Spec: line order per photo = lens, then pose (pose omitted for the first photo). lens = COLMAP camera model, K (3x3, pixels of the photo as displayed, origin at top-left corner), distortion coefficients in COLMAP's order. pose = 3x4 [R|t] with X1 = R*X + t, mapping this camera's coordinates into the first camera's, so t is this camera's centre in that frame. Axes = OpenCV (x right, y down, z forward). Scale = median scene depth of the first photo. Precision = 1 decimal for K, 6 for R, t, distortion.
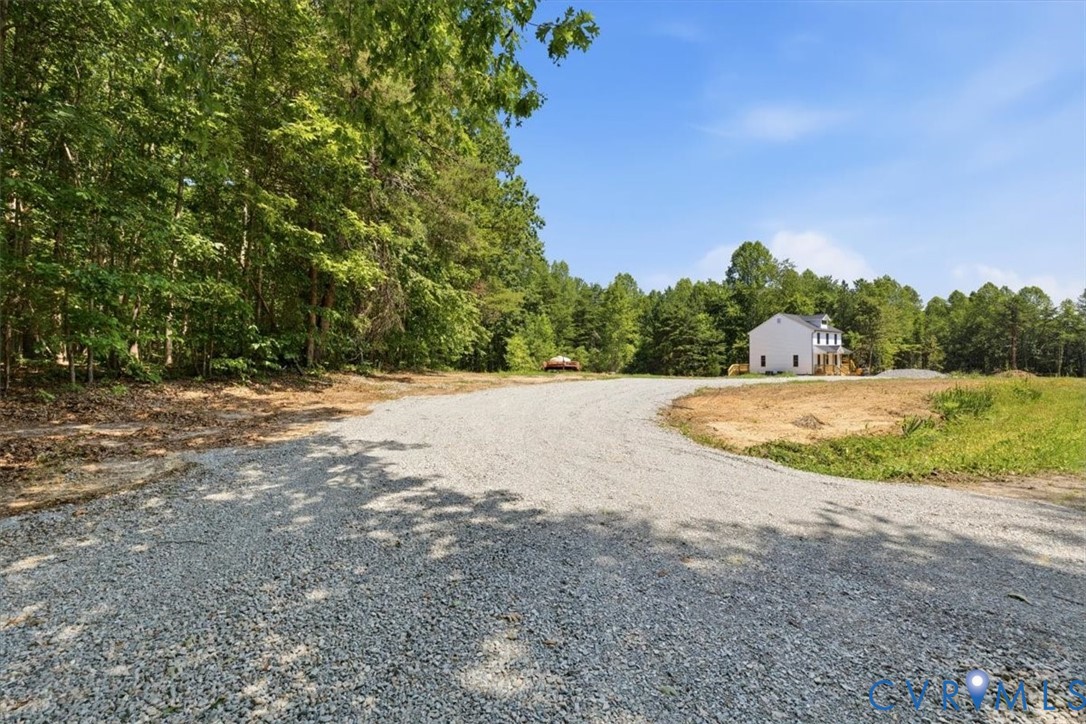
lens RADIAL K [[456.5, 0, 541.4], [0, 456.5, 359.4], [0, 0, 1]] dist [0.002396, -0.000477]
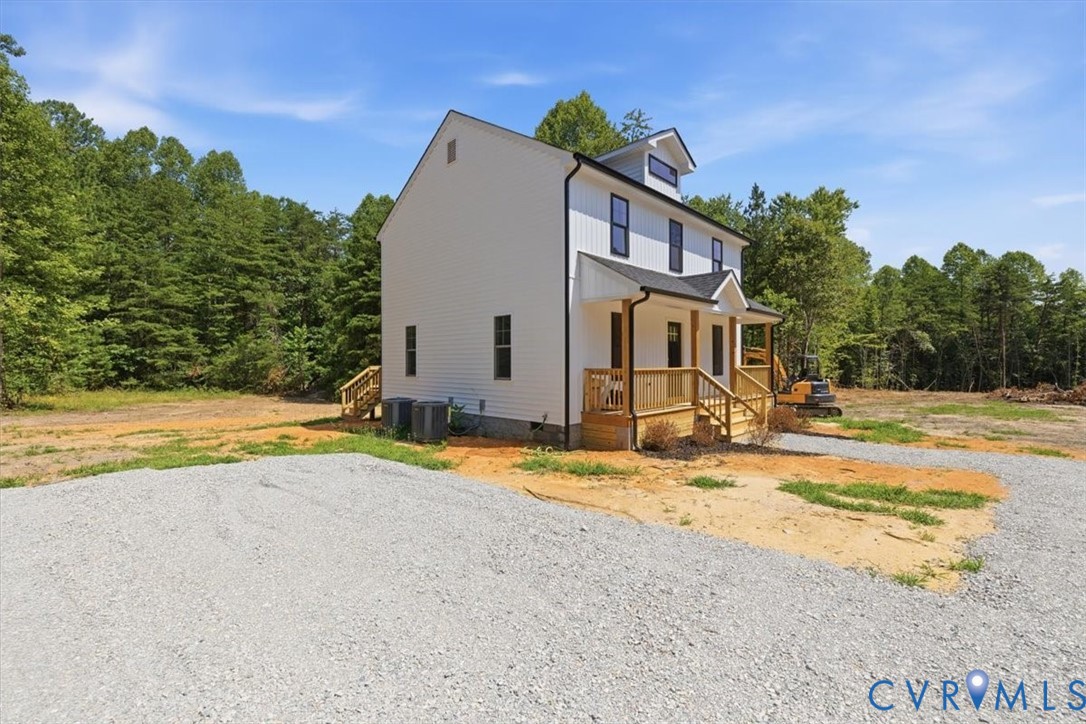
lens RADIAL K [[456.5, 0, 546.4], [0, 456.5, 360.8], [0, 0, 1]] dist [0.002396, -0.000477]
pose [[0.988852, 0.006764, 0.148750, 0.428947], [-0.006696, 0.999977, -0.000959, 0.007203], [-0.148753, -0.000048, 0.988874, 0.638524]]
